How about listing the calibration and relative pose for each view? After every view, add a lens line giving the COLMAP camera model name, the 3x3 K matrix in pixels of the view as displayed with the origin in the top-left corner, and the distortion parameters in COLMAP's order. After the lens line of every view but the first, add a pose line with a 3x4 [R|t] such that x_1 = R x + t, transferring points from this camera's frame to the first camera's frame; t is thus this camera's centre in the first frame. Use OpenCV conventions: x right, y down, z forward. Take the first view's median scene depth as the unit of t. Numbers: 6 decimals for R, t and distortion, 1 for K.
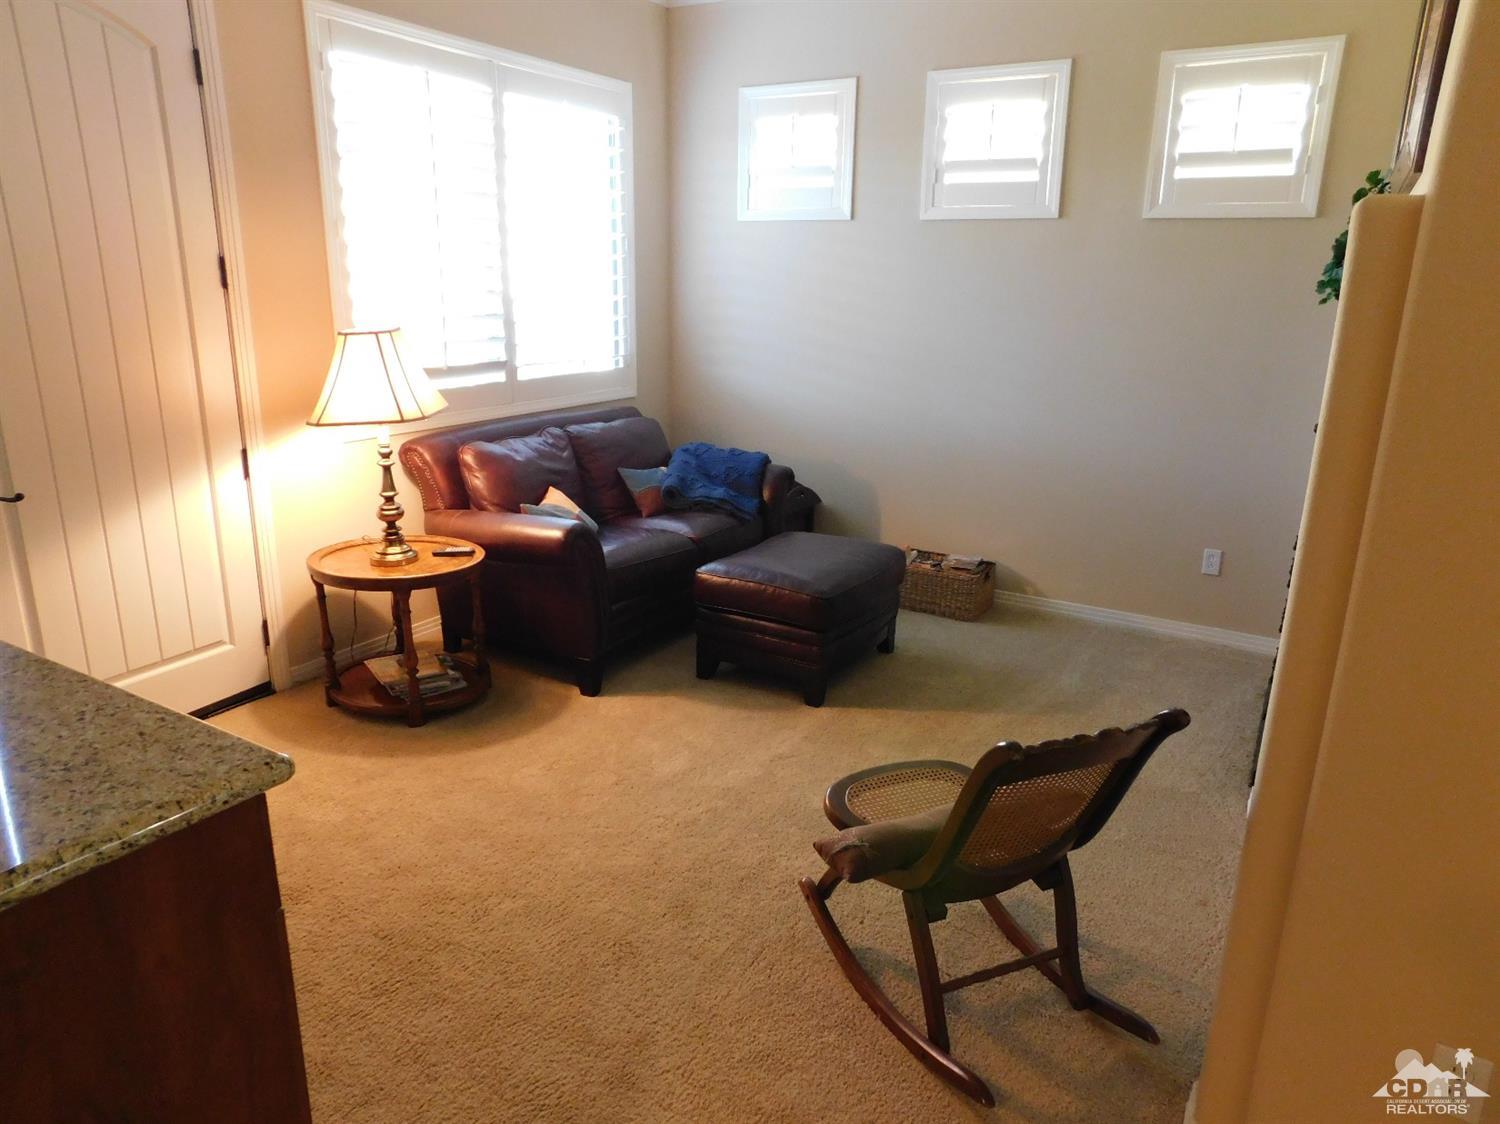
lens RADIAL K [[984.6, 0, 737.9], [0, 984.6, 567.5], [0, 0, 1]] dist [-0.063227, 0.042162]
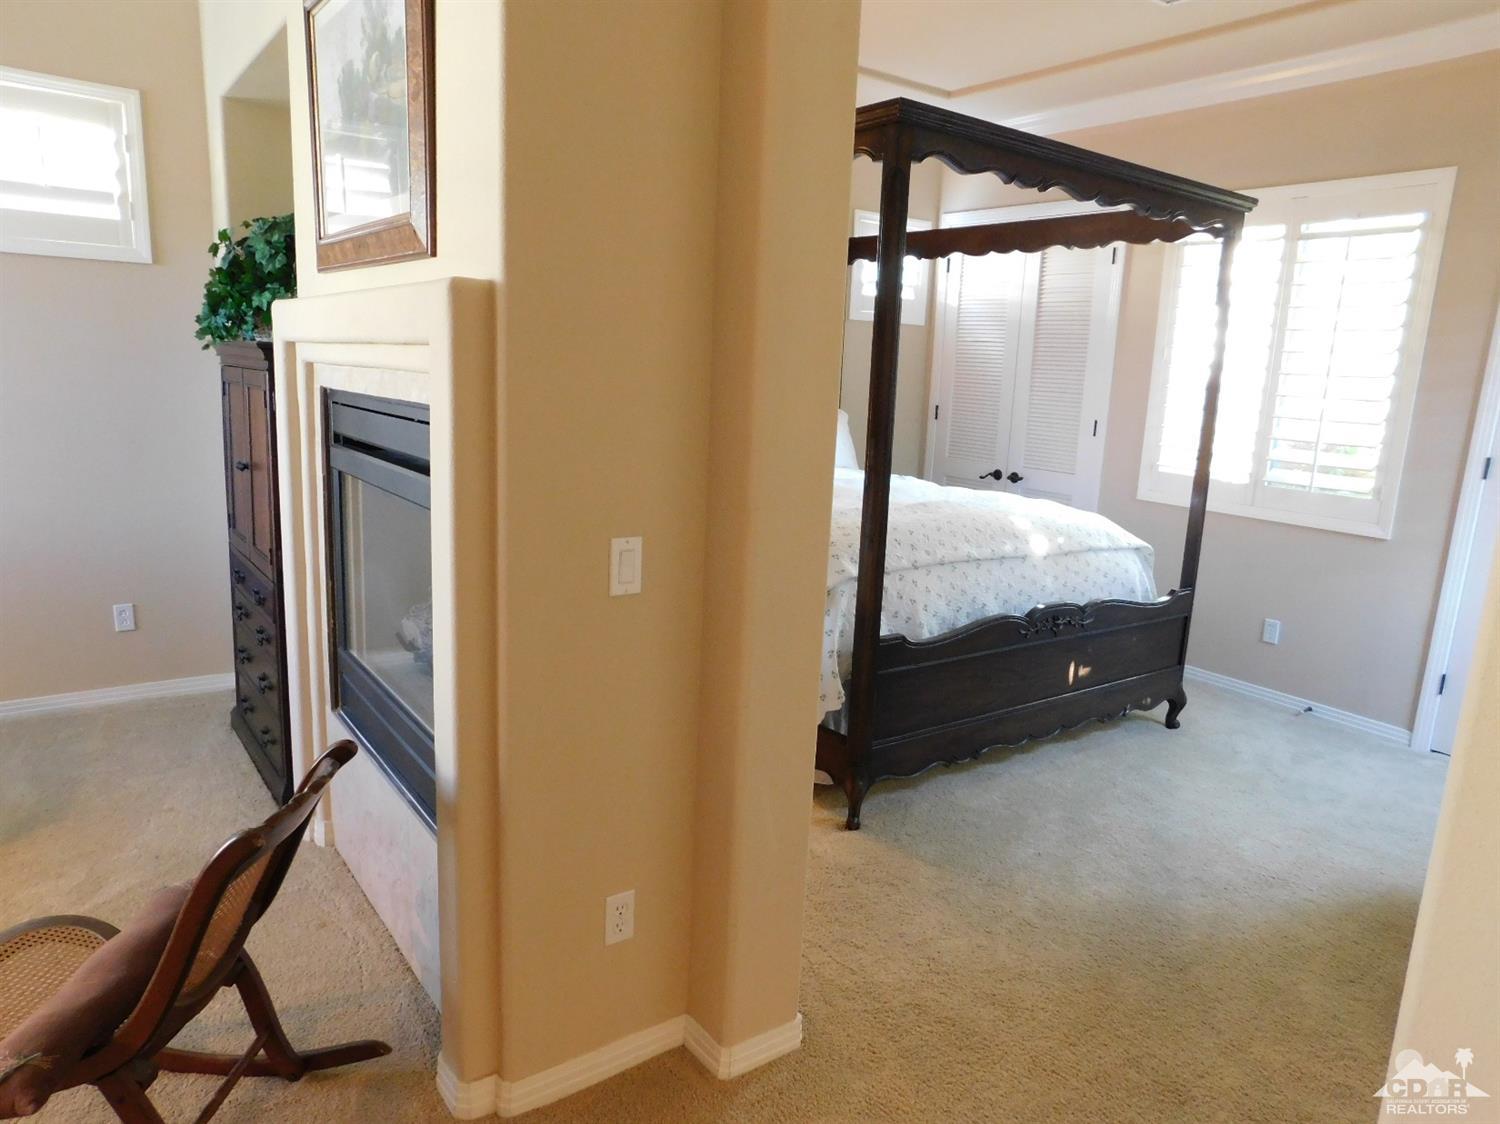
lens RADIAL K [[984.6, 0, 737.9], [0, 984.6, 567.5], [0, 0, 1]] dist [-0.063227, 0.042162]
pose [[0.377086, -0.185975, 0.907314, -0.144771], [0.220872, 0.969426, 0.106910, -0.023541], [-0.899456, 0.160086, 0.406633, 0.075885]]
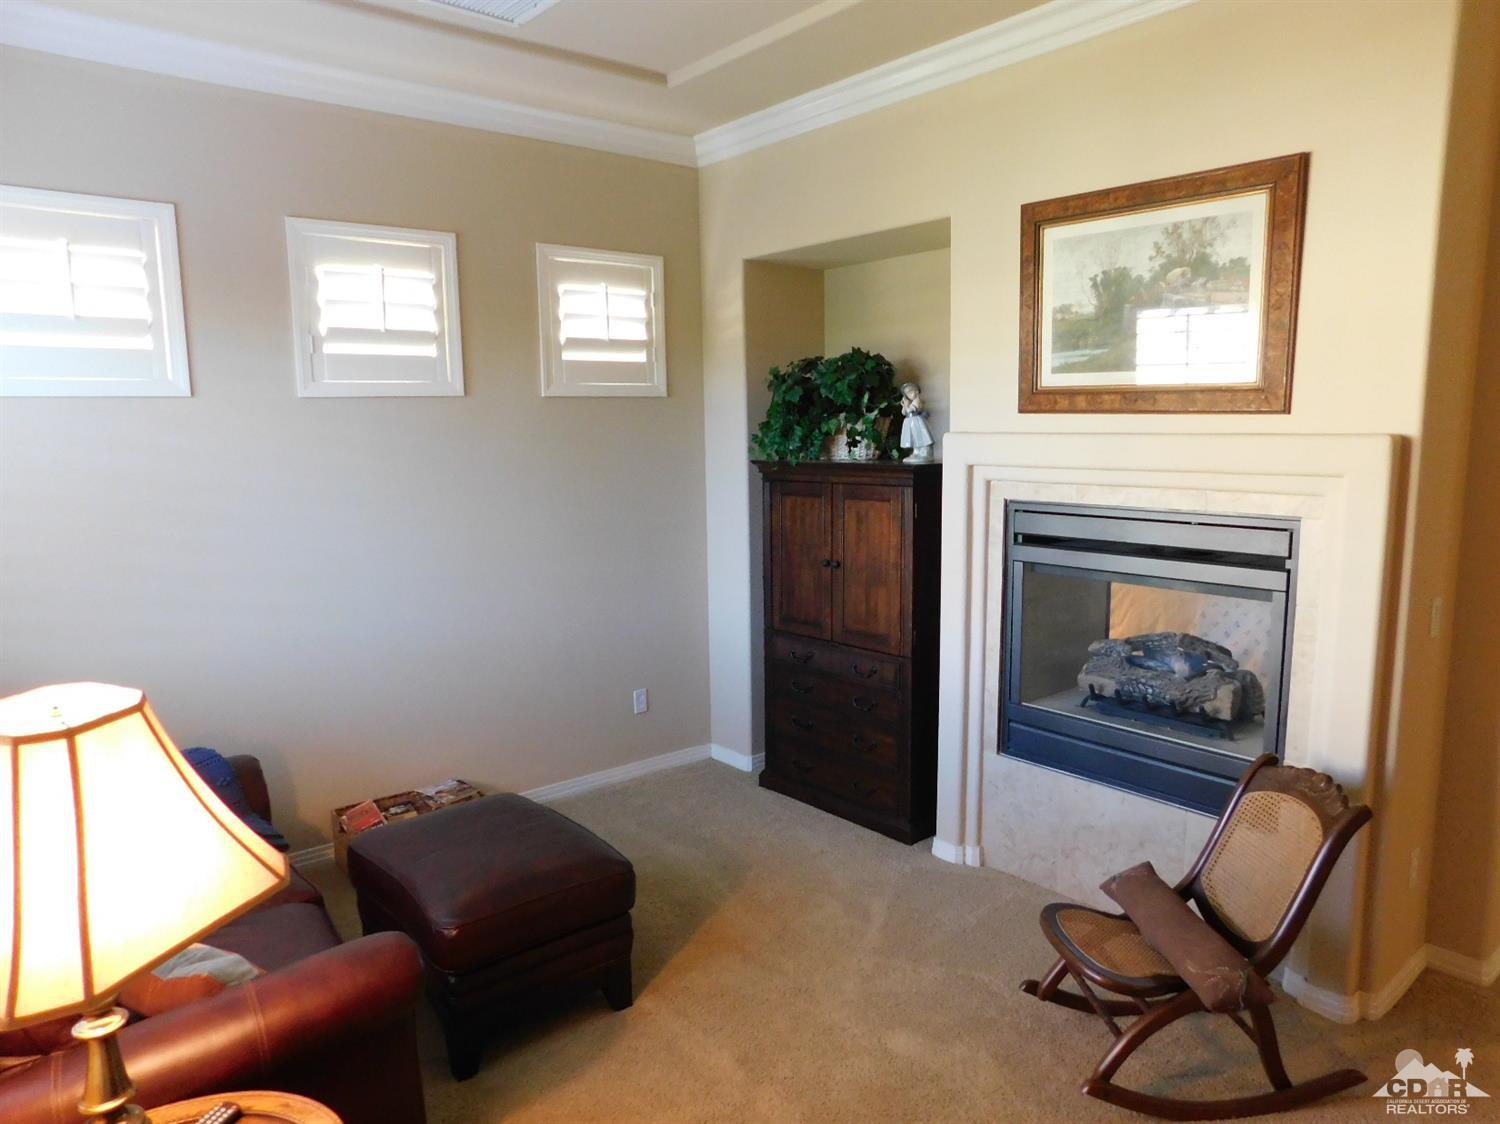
lens RADIAL K [[997.1, 0, 701.4], [0, 997.1, 568.5], [0, 0, 1]] dist [-0.104557, 0.090243]
pose [[0.327524, -0.158963, 0.931375, -0.547806], [0.286269, 0.956108, 0.062516, -0.214862], [-0.900432, 0.246149, 0.358654, 0.545869]]
